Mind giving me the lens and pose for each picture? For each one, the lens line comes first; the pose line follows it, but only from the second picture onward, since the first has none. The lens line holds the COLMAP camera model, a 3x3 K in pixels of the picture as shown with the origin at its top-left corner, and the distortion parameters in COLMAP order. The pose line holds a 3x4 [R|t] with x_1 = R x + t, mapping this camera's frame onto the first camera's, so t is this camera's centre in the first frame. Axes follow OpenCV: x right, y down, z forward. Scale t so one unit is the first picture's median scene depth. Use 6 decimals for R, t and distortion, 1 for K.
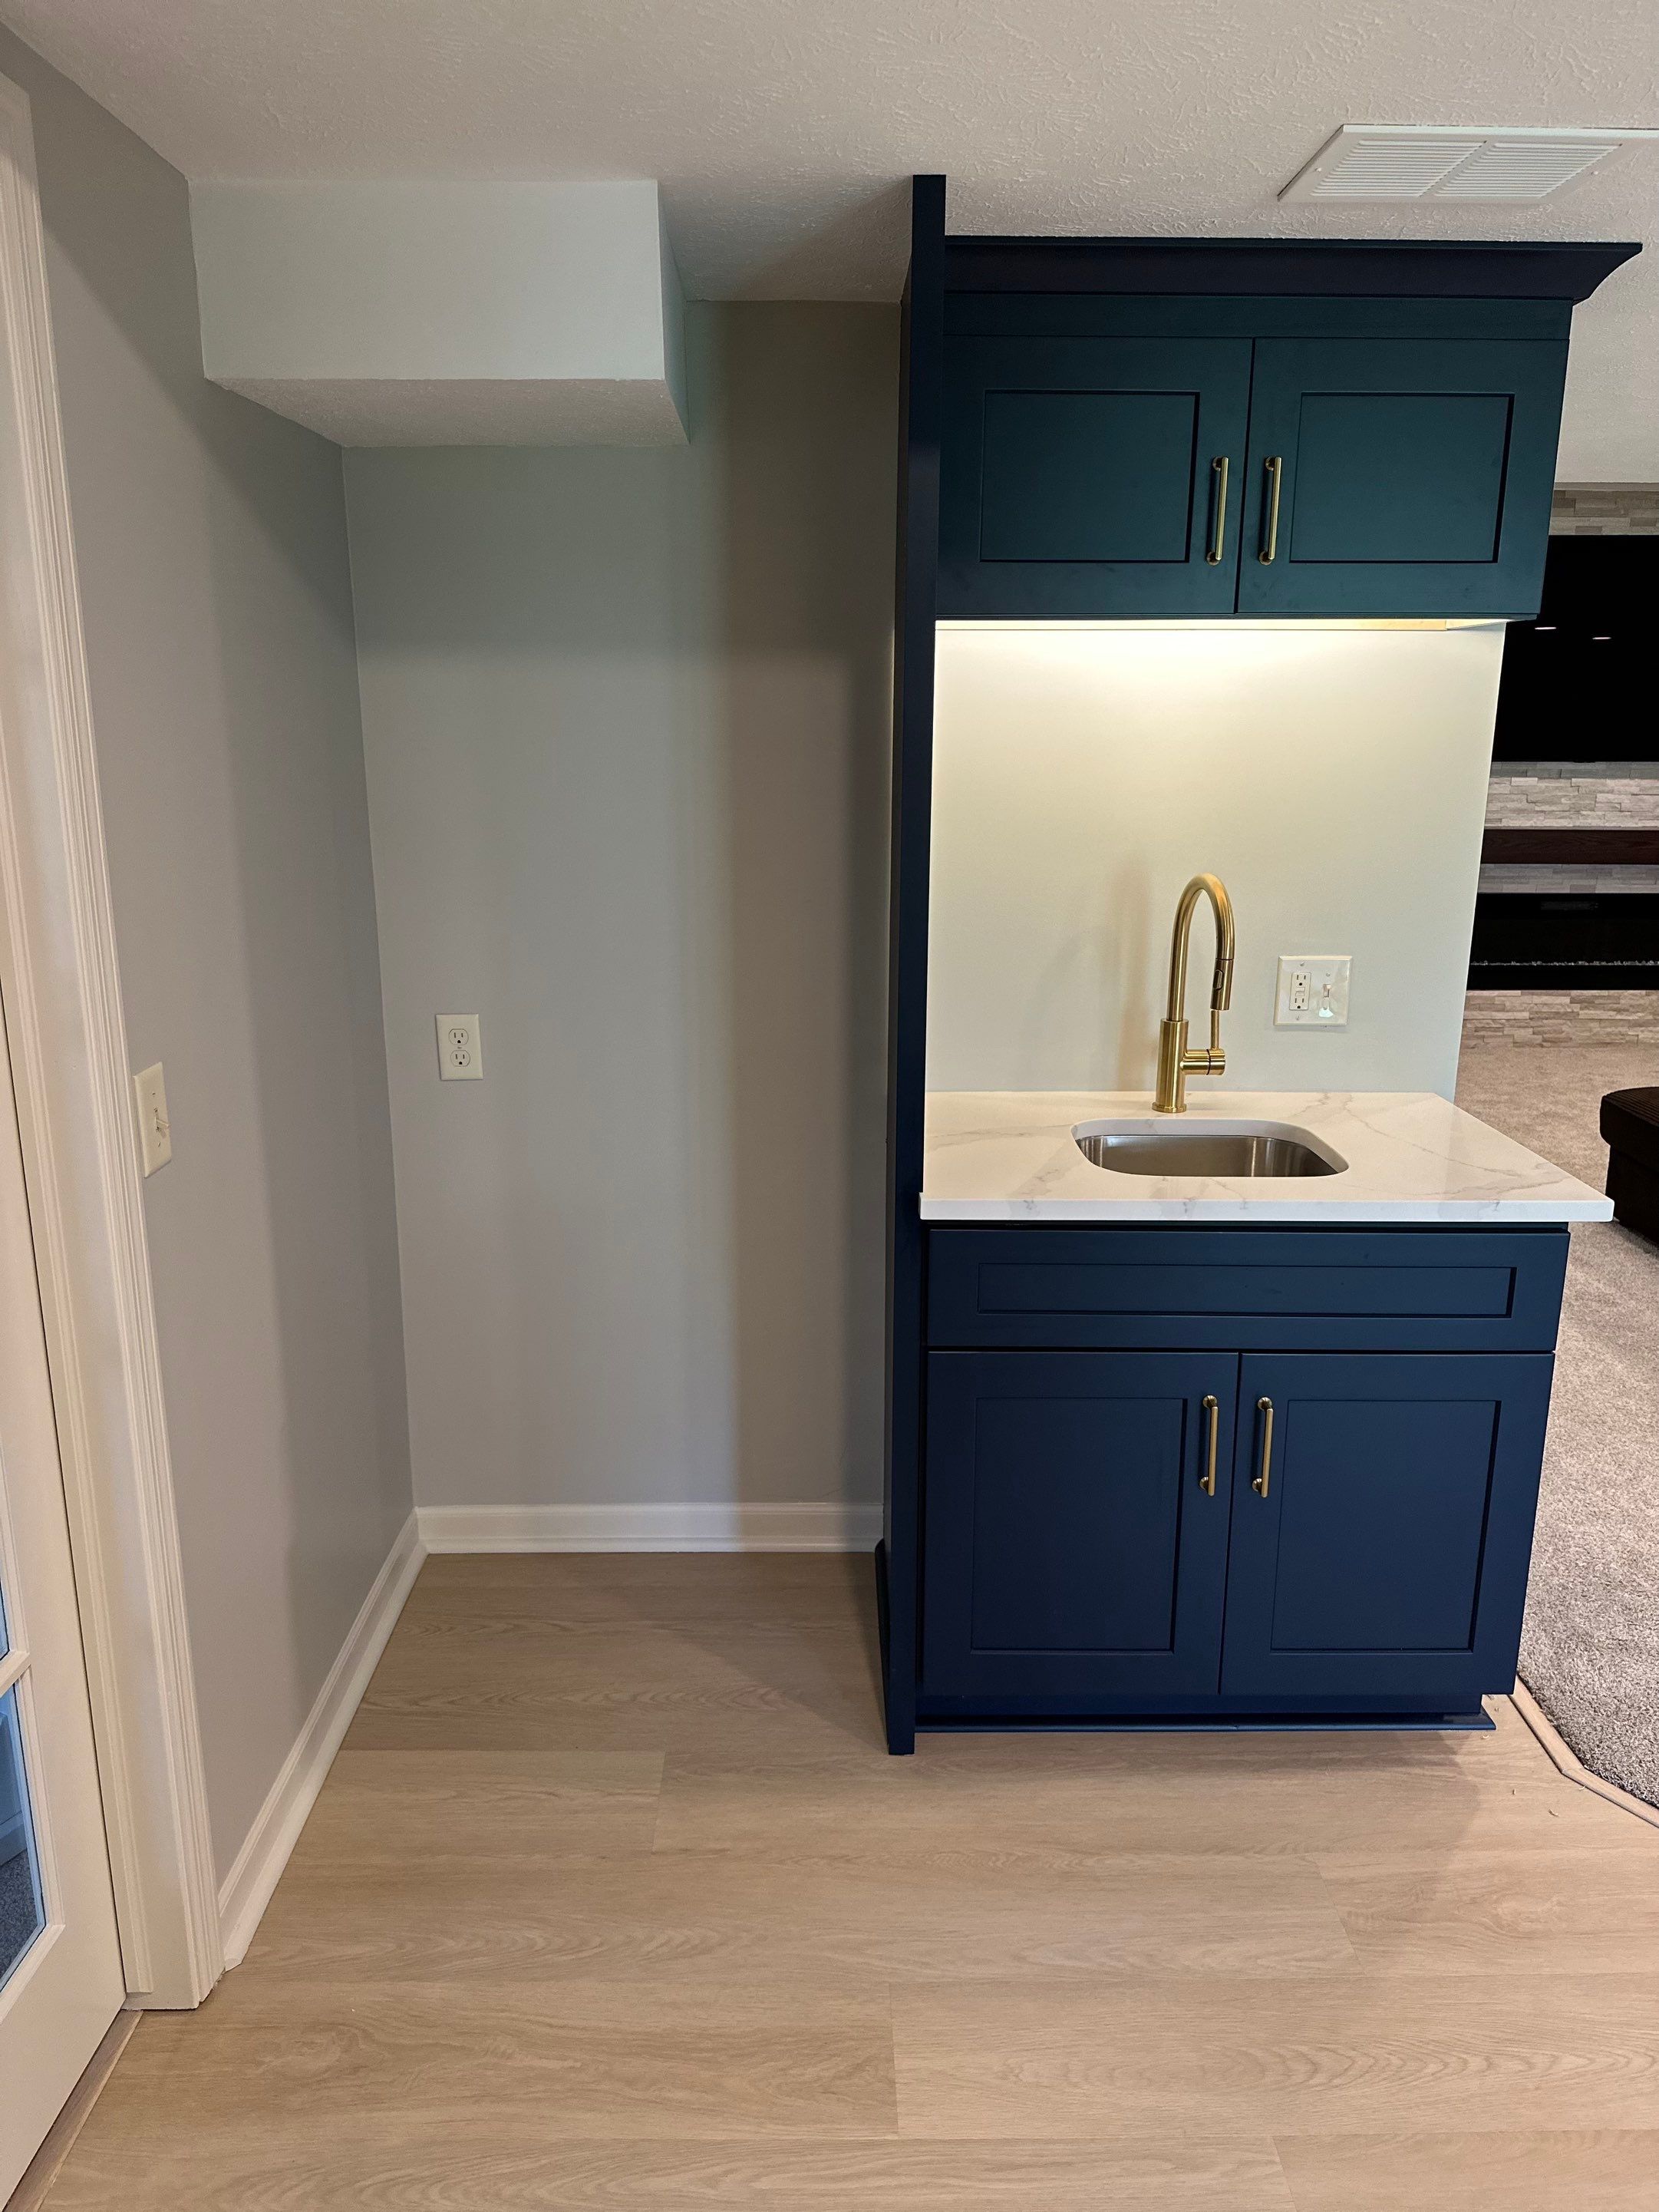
lens RADIAL K [[1561.8, 0, 832.4], [0, 1561.8, 1114.2], [0, 0, 1]] dist [0.046932, -0.049537]
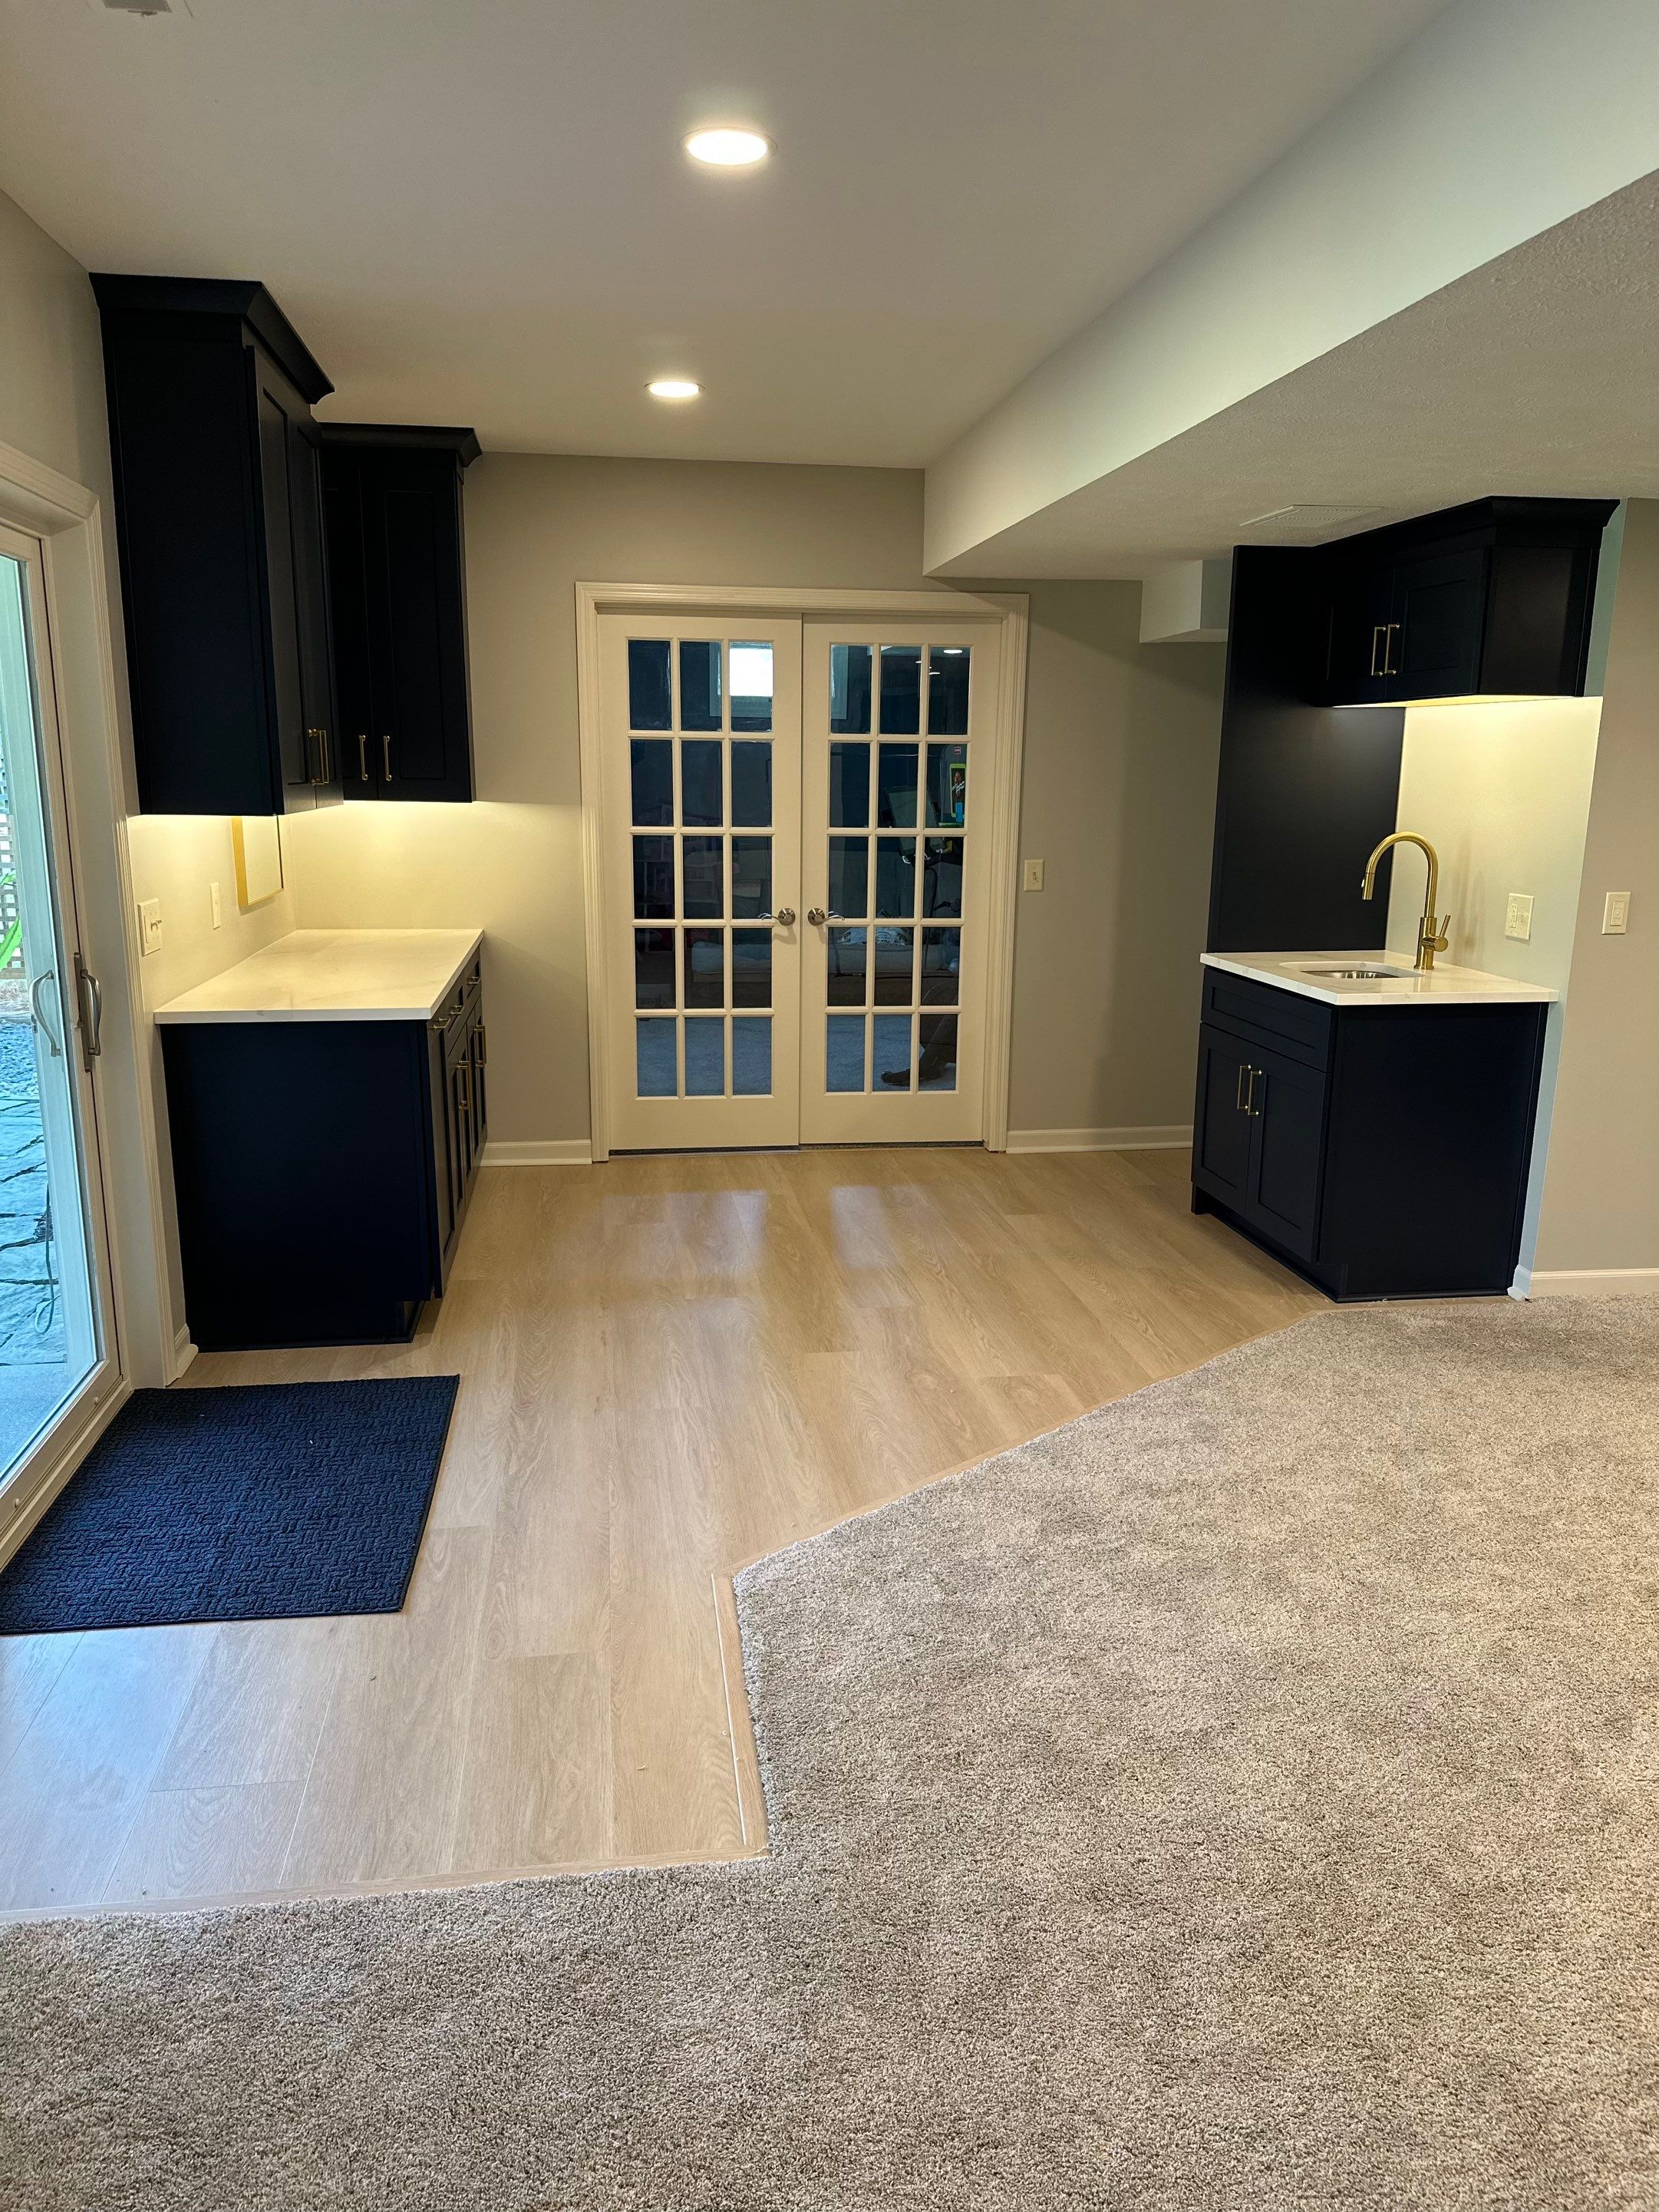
lens RADIAL K [[1561.8, 0, 822.5], [0, 1561.8, 1107.3], [0, 0, 1]] dist [0.046932, -0.049537]
pose [[0.133322, 0.207869, -0.969028, 2.569586], [-0.250887, 0.952988, 0.169910, 0.021029], [0.958791, 0.220464, 0.179206, 0.073354]]
